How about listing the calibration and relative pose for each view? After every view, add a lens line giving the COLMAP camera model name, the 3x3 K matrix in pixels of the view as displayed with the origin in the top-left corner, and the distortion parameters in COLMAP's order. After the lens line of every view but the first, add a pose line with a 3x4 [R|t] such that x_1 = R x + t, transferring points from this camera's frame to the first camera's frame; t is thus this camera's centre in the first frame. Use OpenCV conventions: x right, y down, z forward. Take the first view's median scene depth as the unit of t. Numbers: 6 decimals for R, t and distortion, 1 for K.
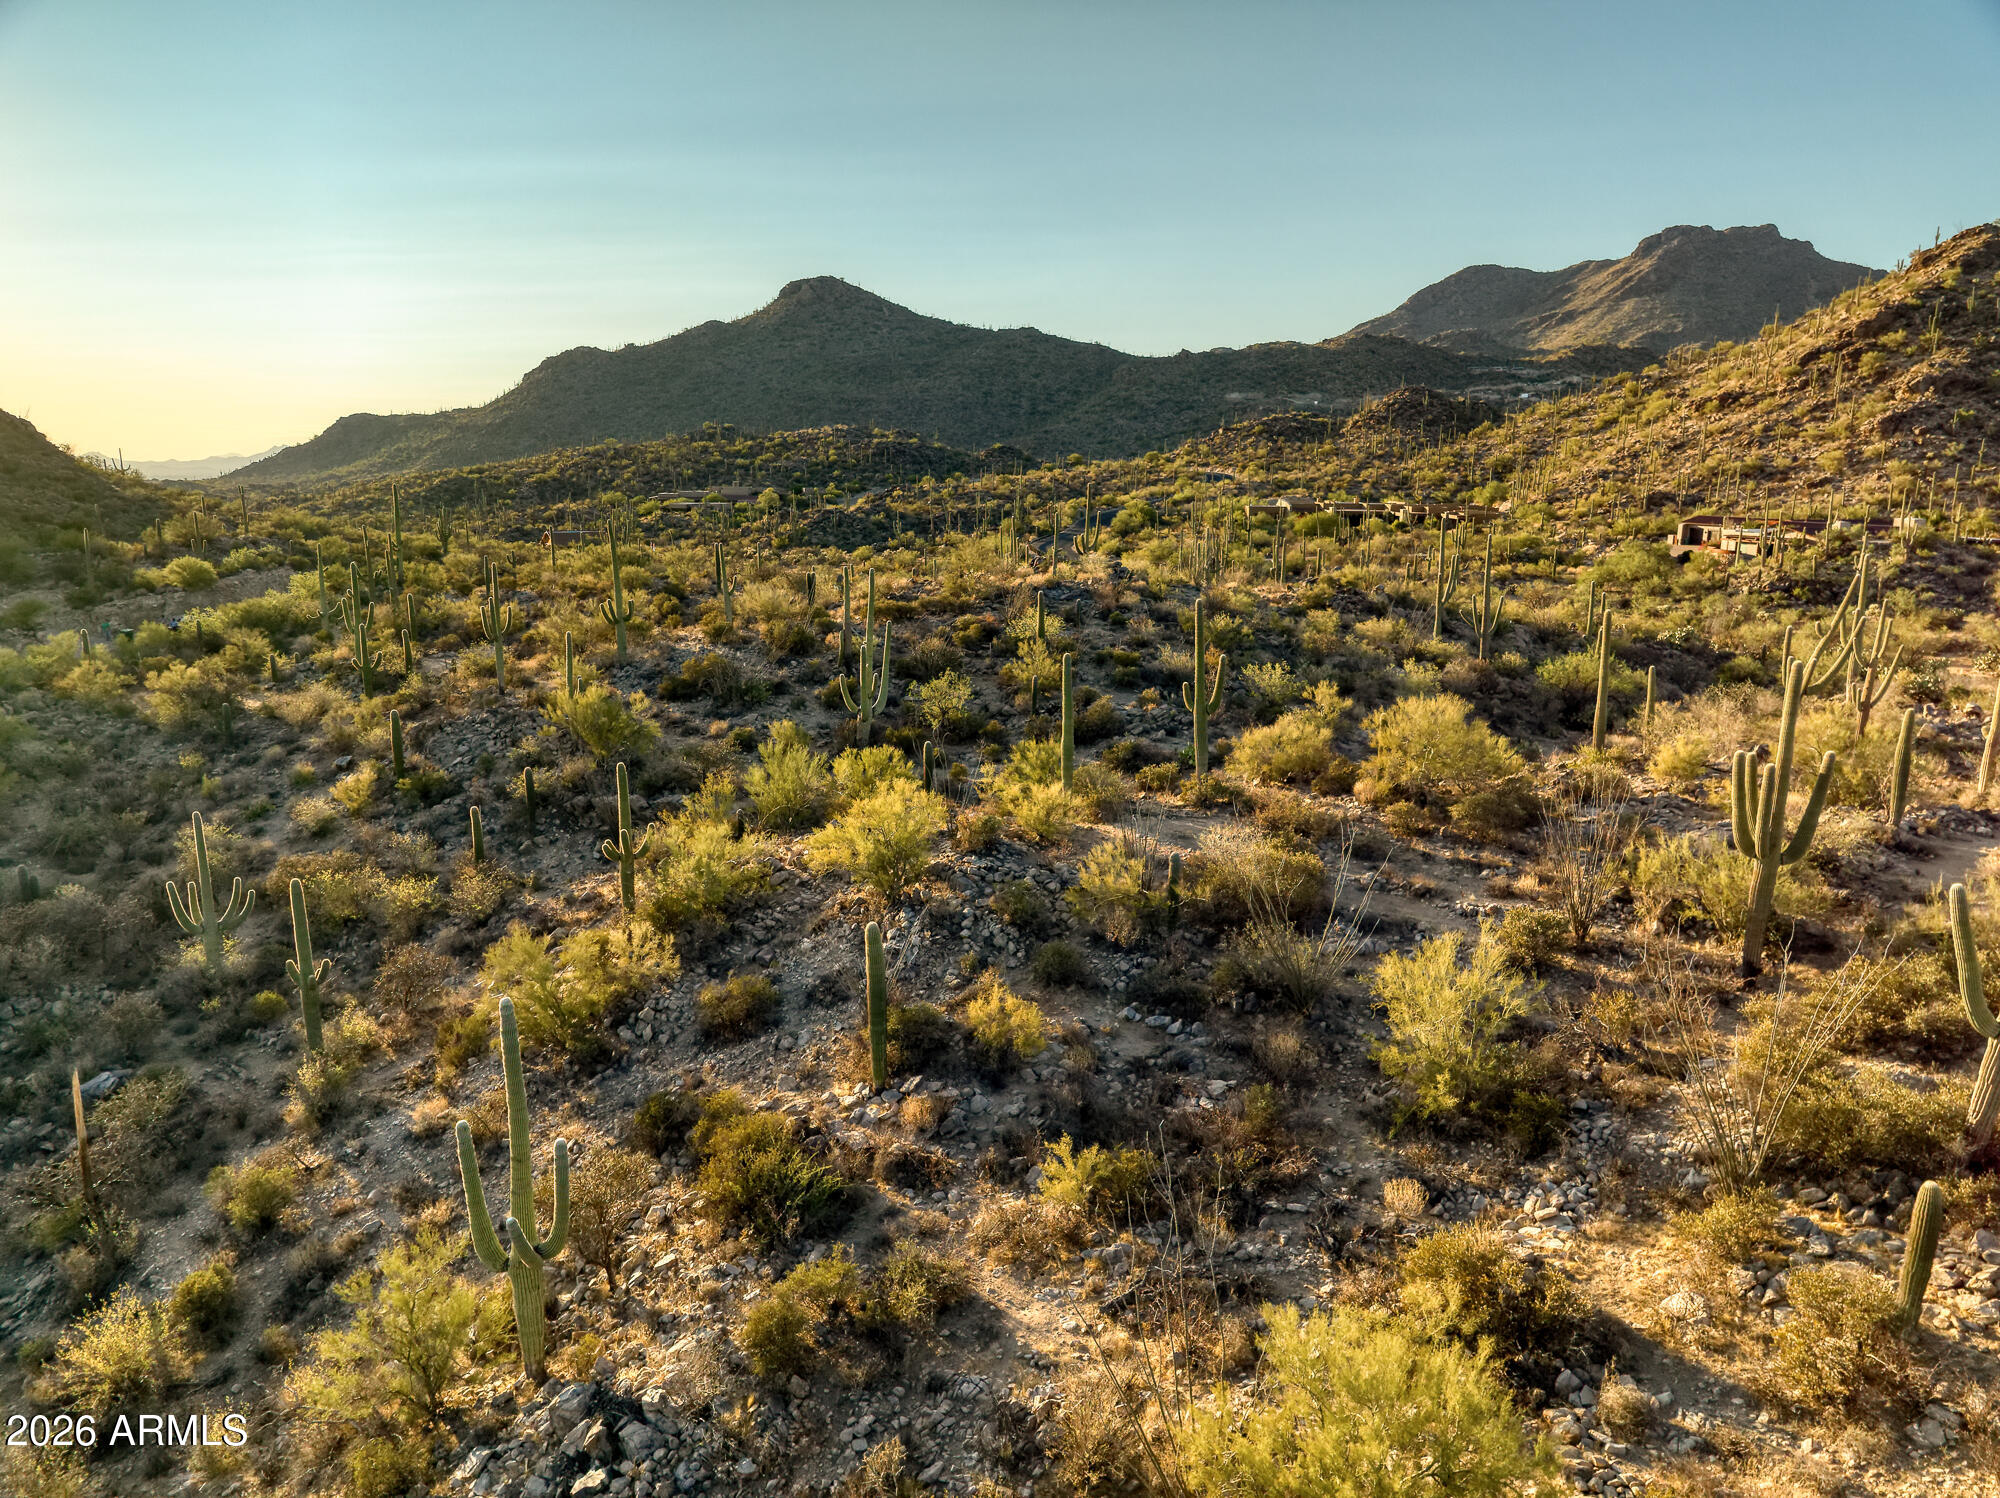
lens RADIAL K [[1364.9, 0, 1000.0], [0, 1364.9, 758.0], [0, 0, 1]] dist [-0.003020, 0.006473]
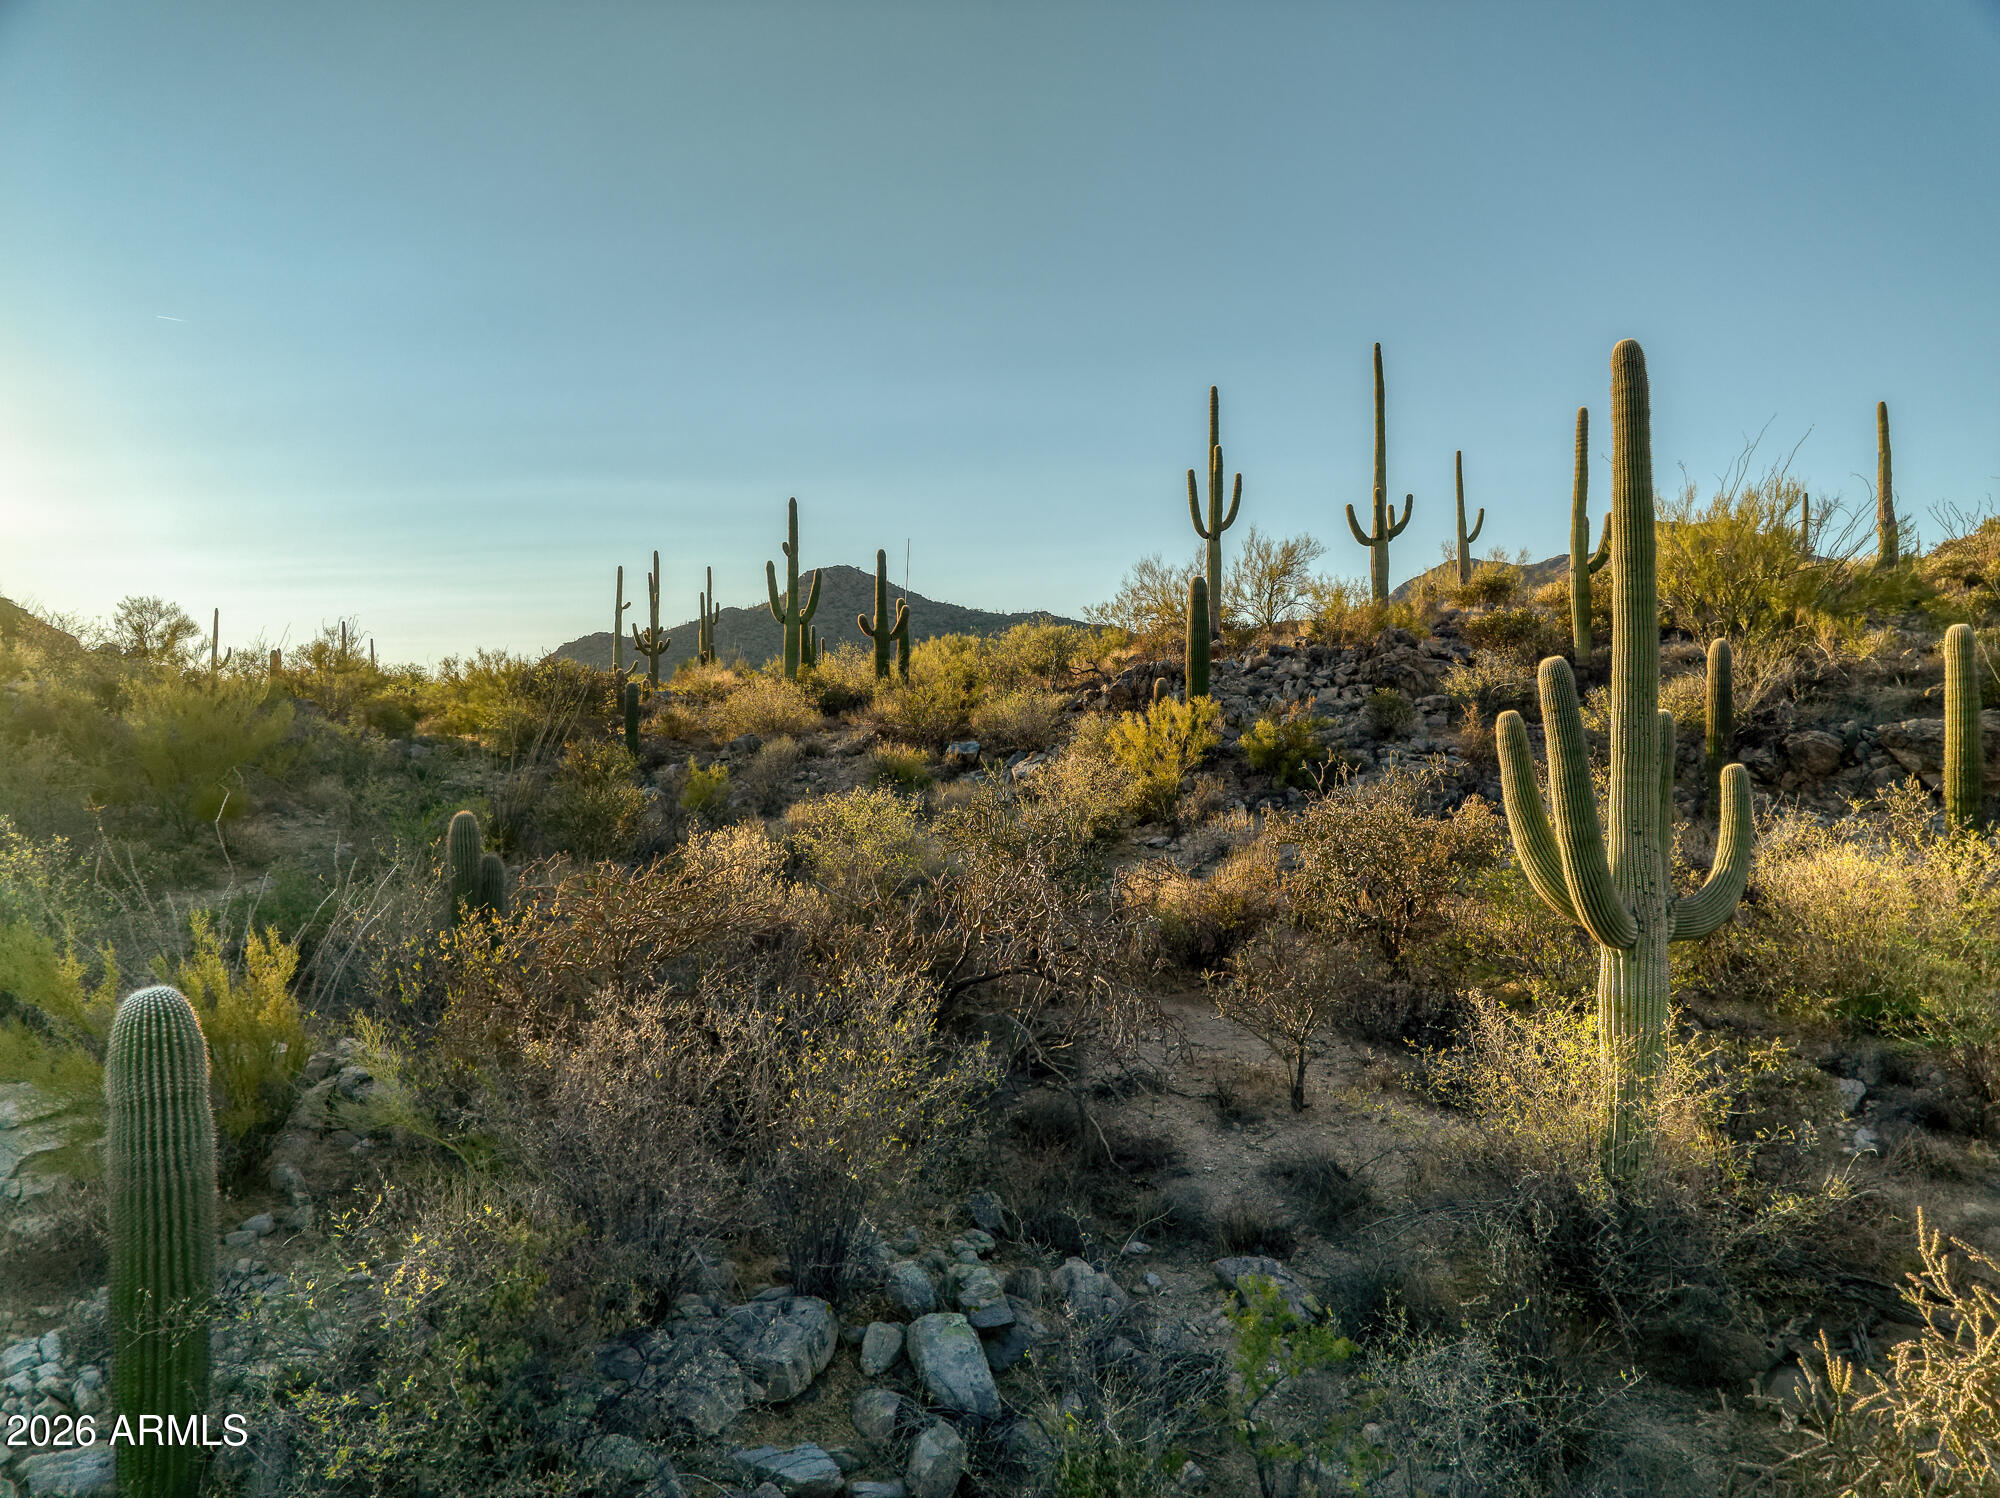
lens RADIAL K [[1364.0, 0, 1000.9], [0, 1364.0, 759.9], [0, 0, 1]] dist [-0.000420, 0.000586]
pose [[0.999901, -0.006276, 0.012602, -0.103417], [0.008764, 0.978015, -0.208352, 0.021657], [-0.011018, 0.208442, 0.977973, 0.121196]]
